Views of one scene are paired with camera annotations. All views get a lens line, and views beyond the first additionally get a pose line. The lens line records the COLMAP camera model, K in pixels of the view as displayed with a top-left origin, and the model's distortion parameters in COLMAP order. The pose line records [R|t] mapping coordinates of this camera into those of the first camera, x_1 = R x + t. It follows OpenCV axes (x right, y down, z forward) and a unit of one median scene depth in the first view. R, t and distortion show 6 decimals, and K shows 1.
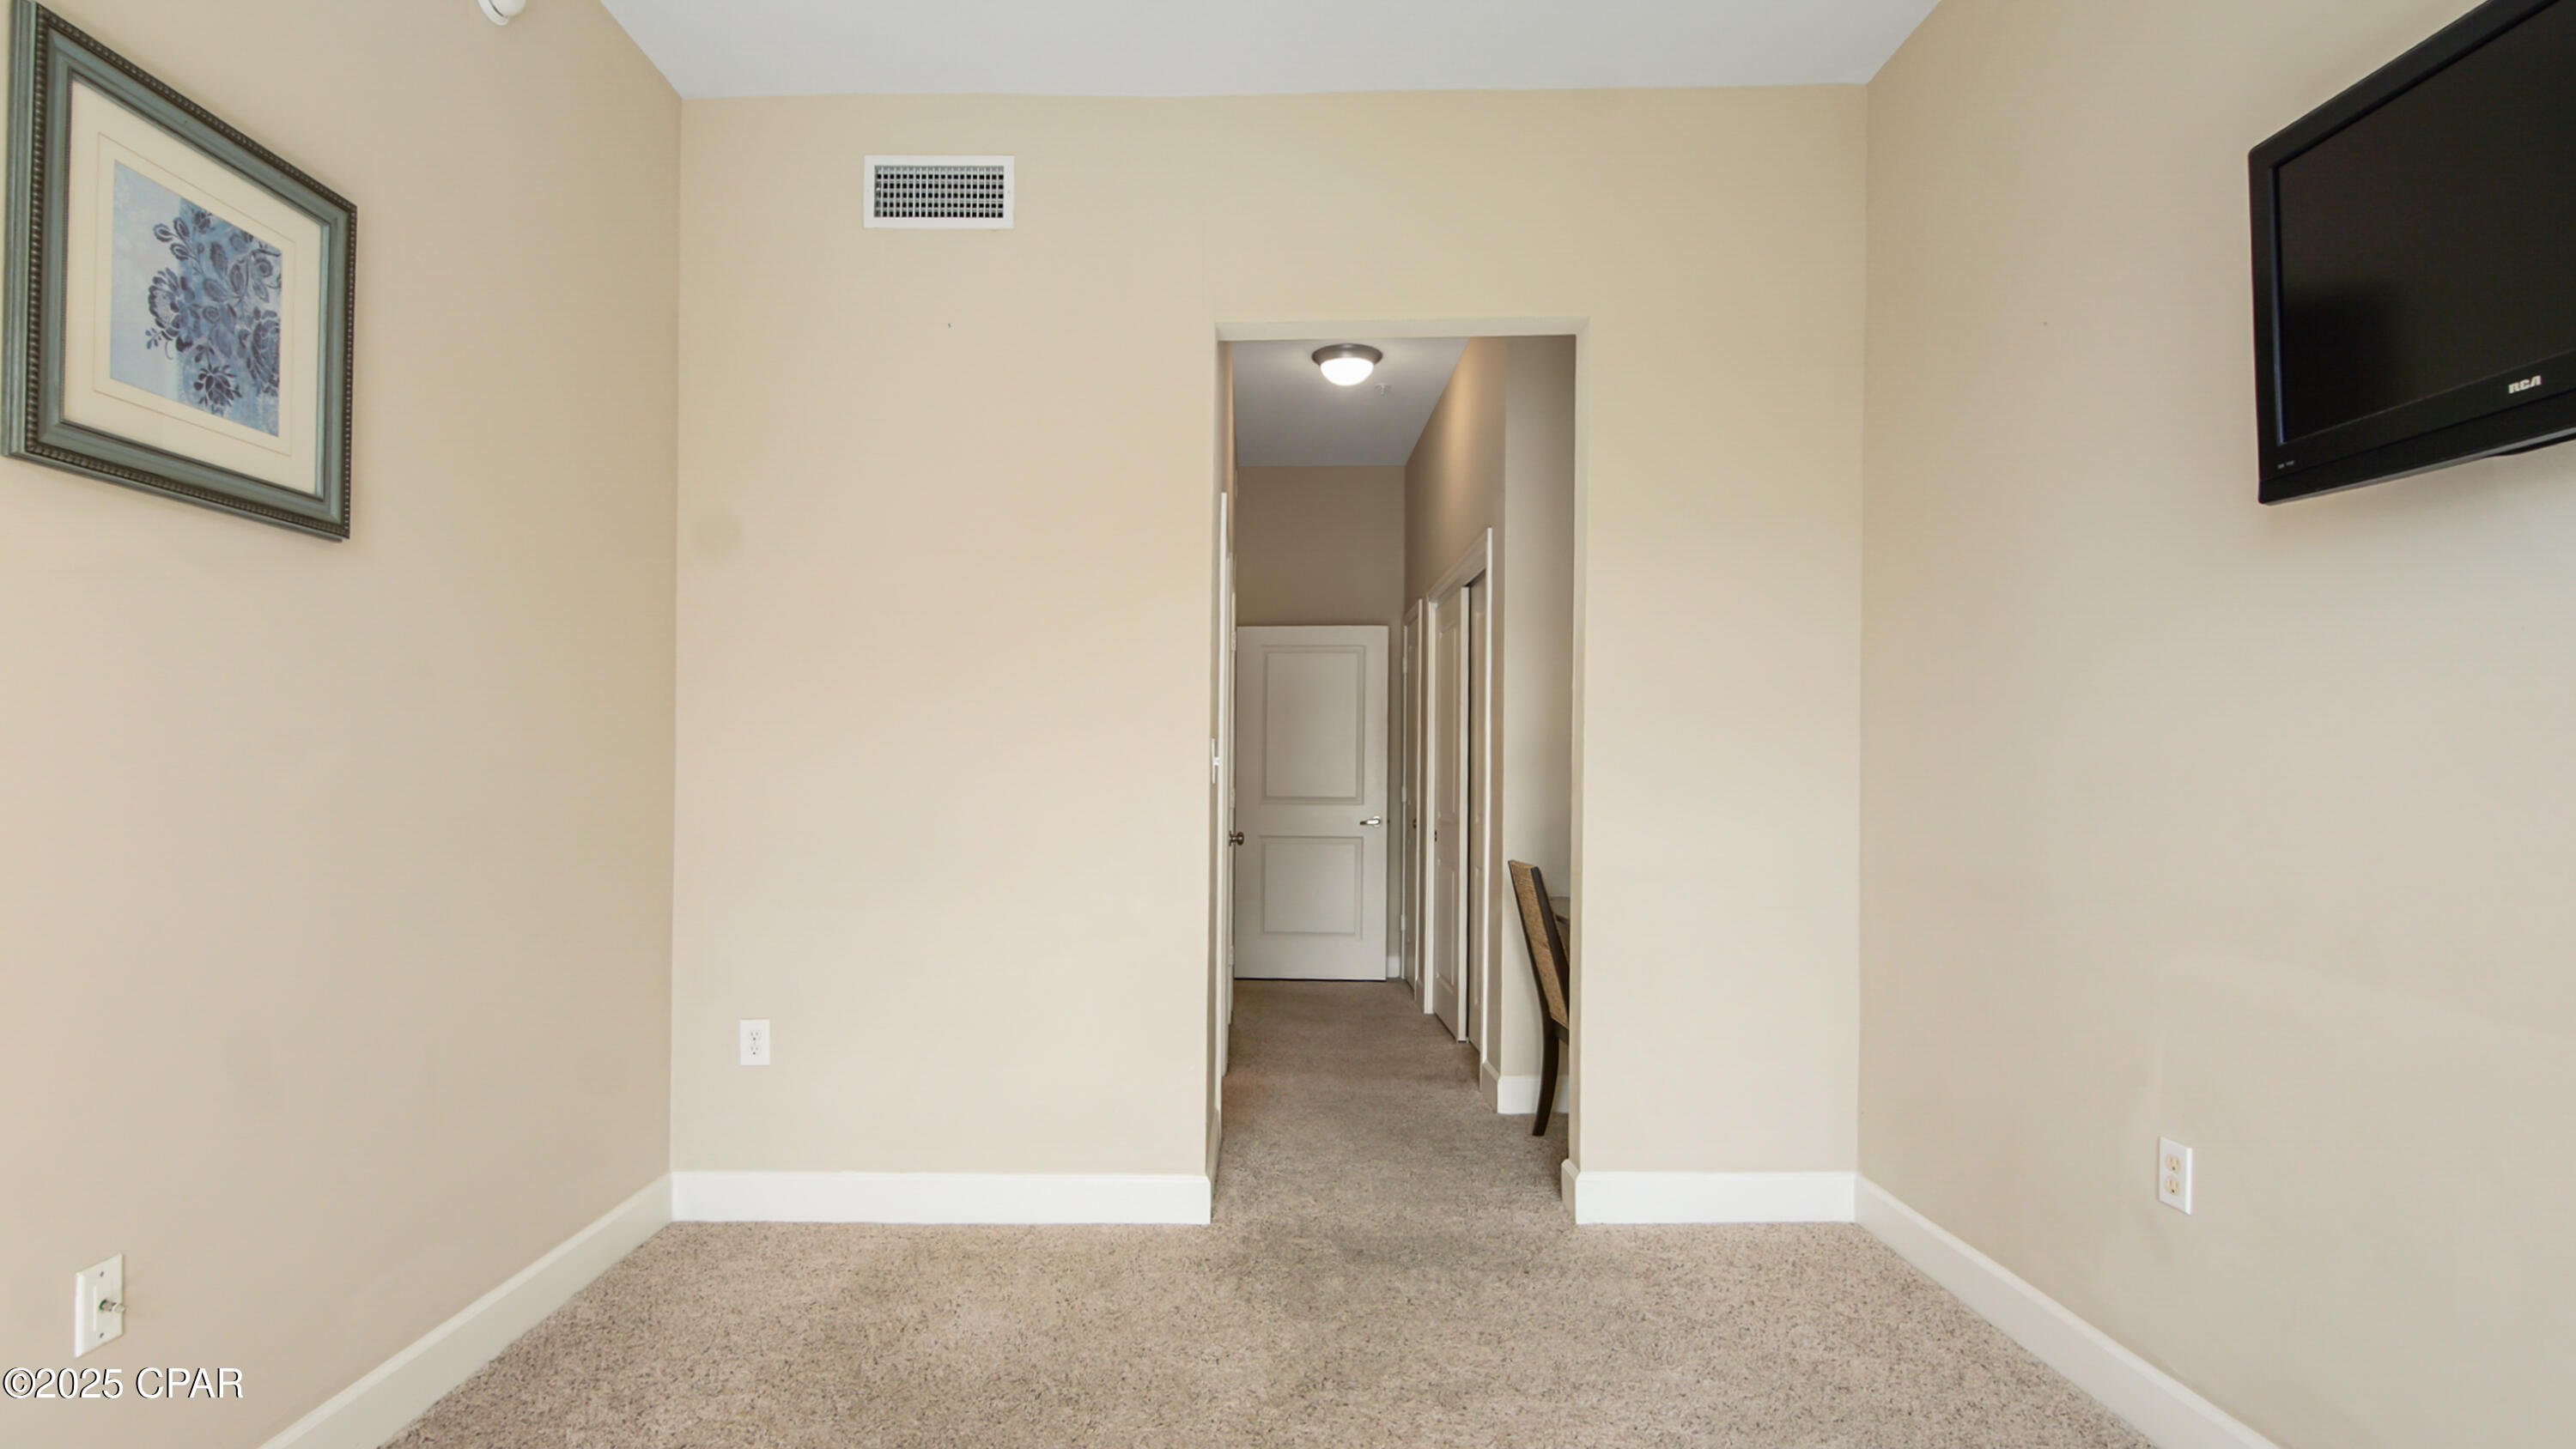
lens RADIAL K [[1190.5, 0, 1295.1], [0, 1190.5, 816.8], [0, 0, 1]] dist [-0.001018, -0.000192]
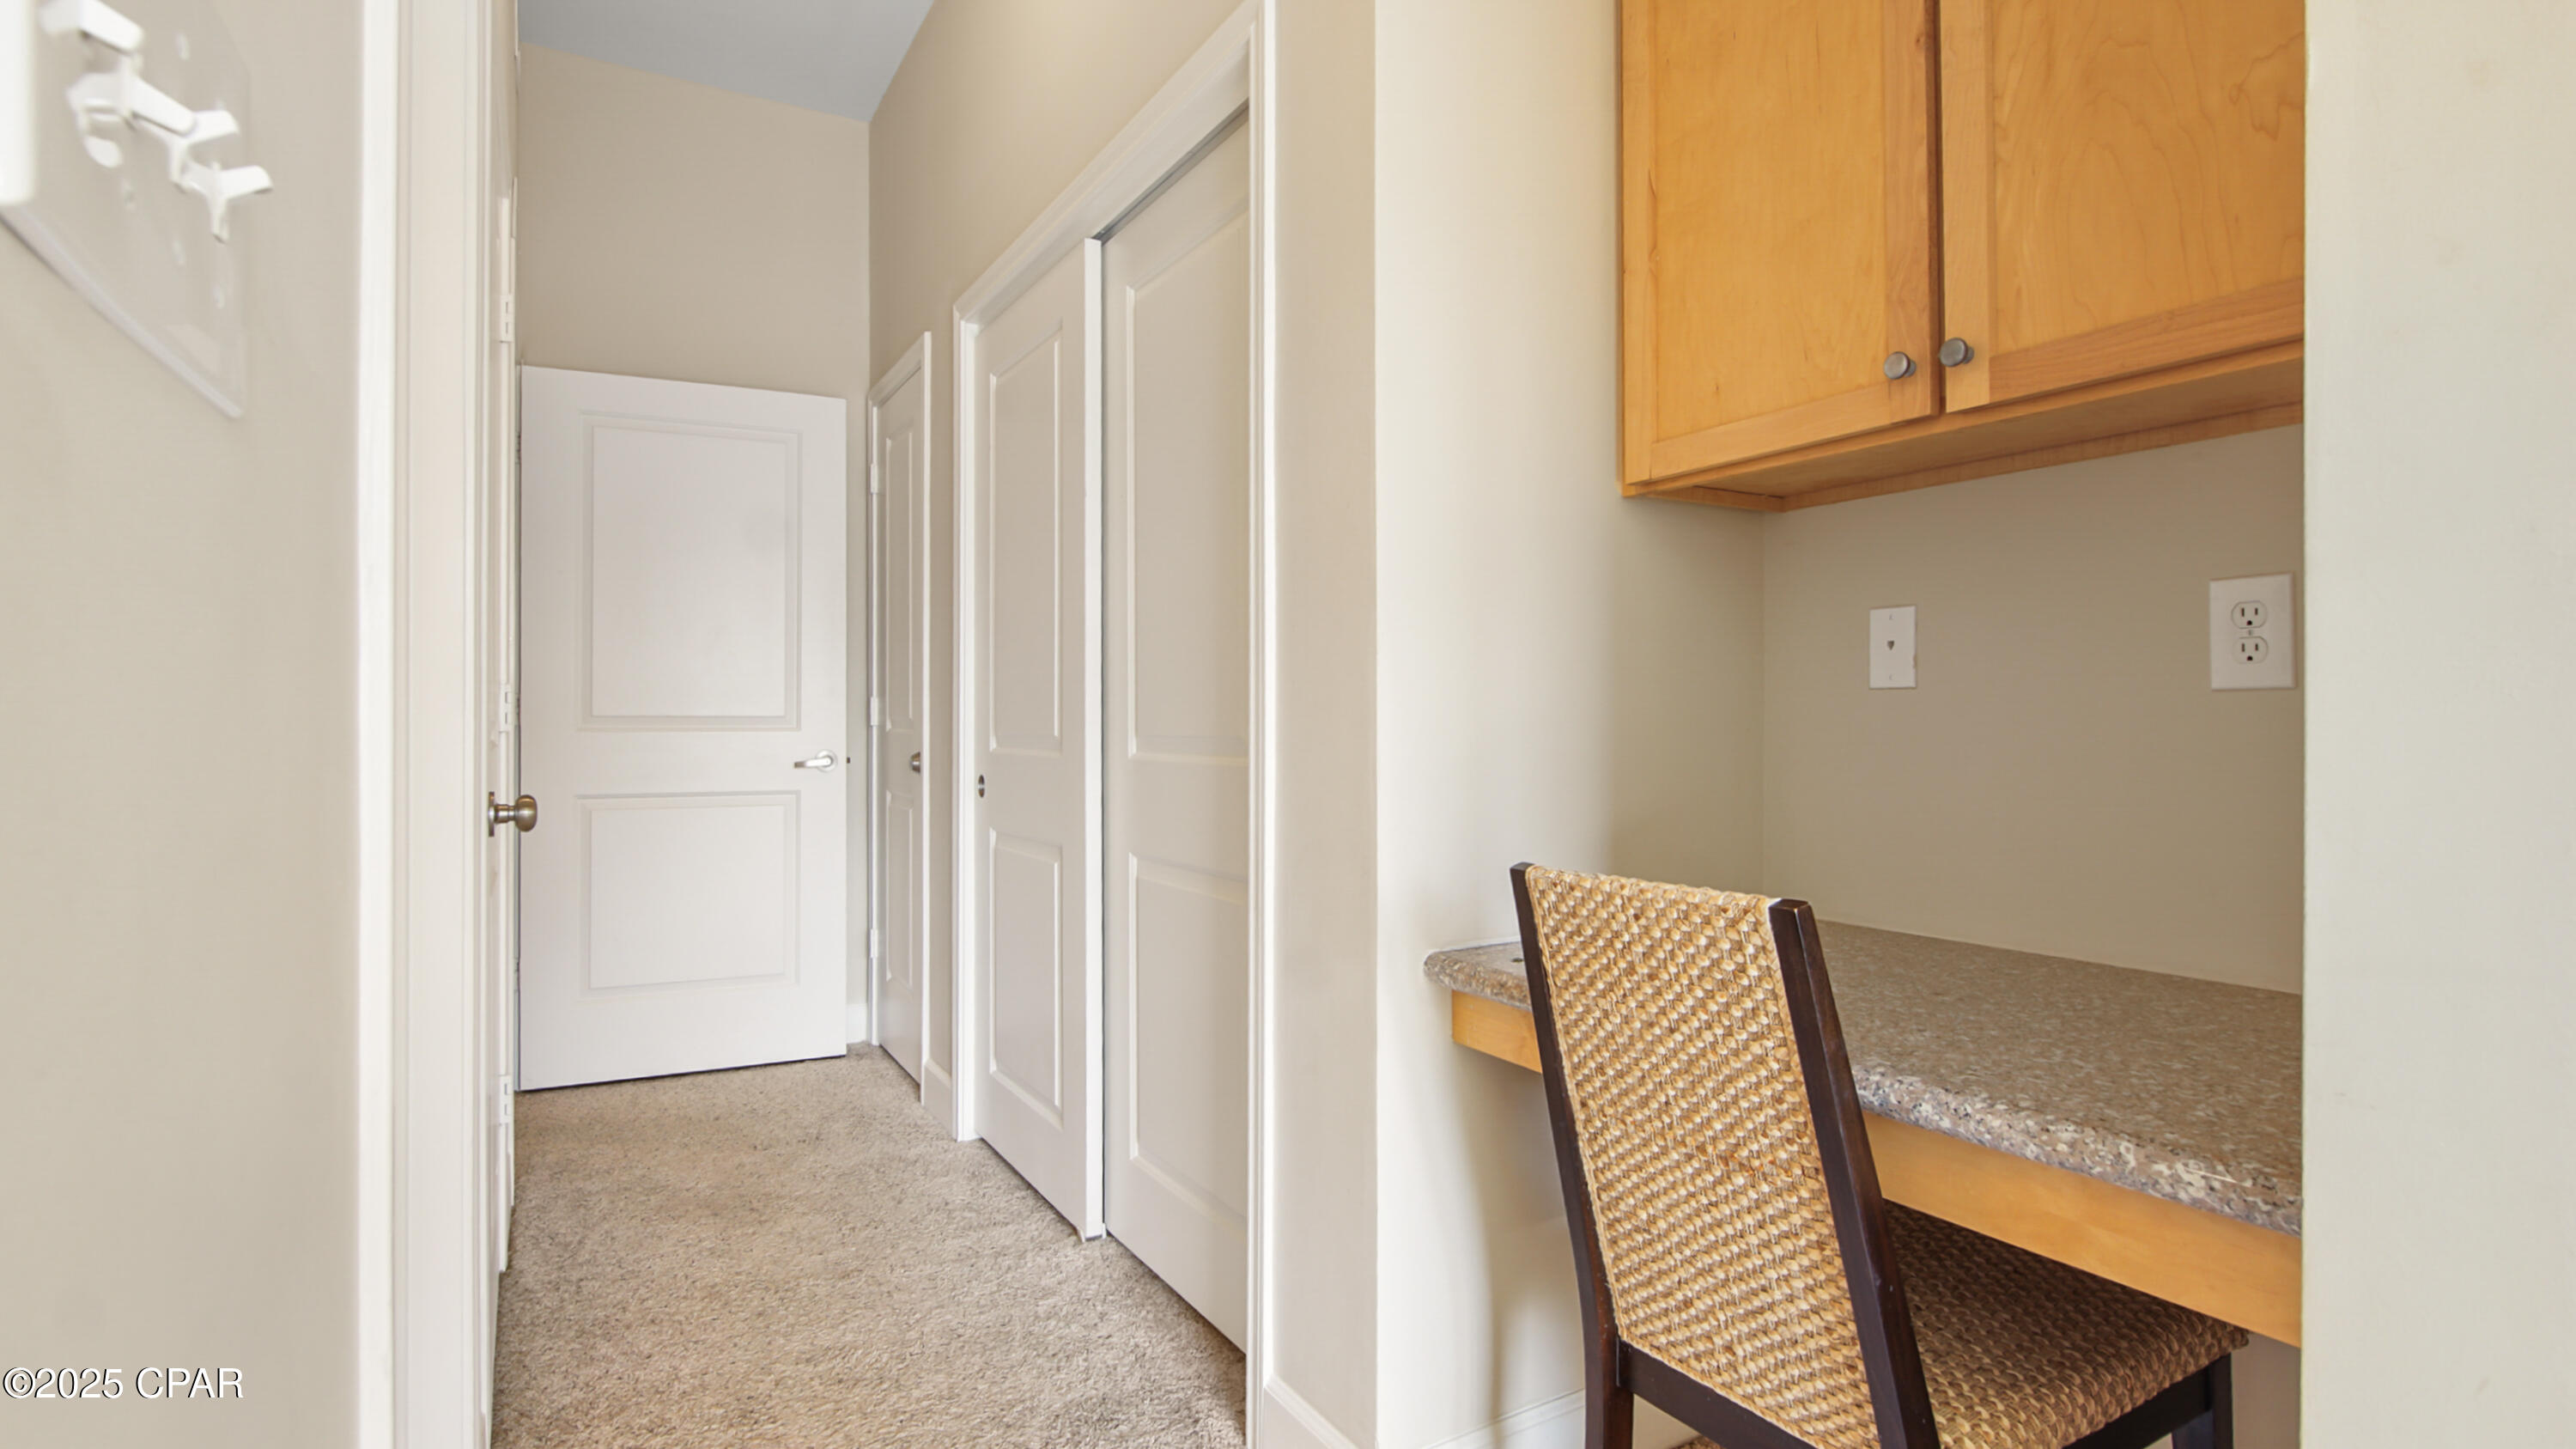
lens RADIAL K [[1249.7, 0, 1292.5], [0, 1249.7, 759.8], [0, 0, 1]] dist [-0.004218, -0.000229]
pose [[0.880704, -0.011837, 0.473519, -0.014622], [0.011195, 0.999929, 0.004176, 0.003548], [-0.473534, 0.001623, 0.880774, 0.437182]]
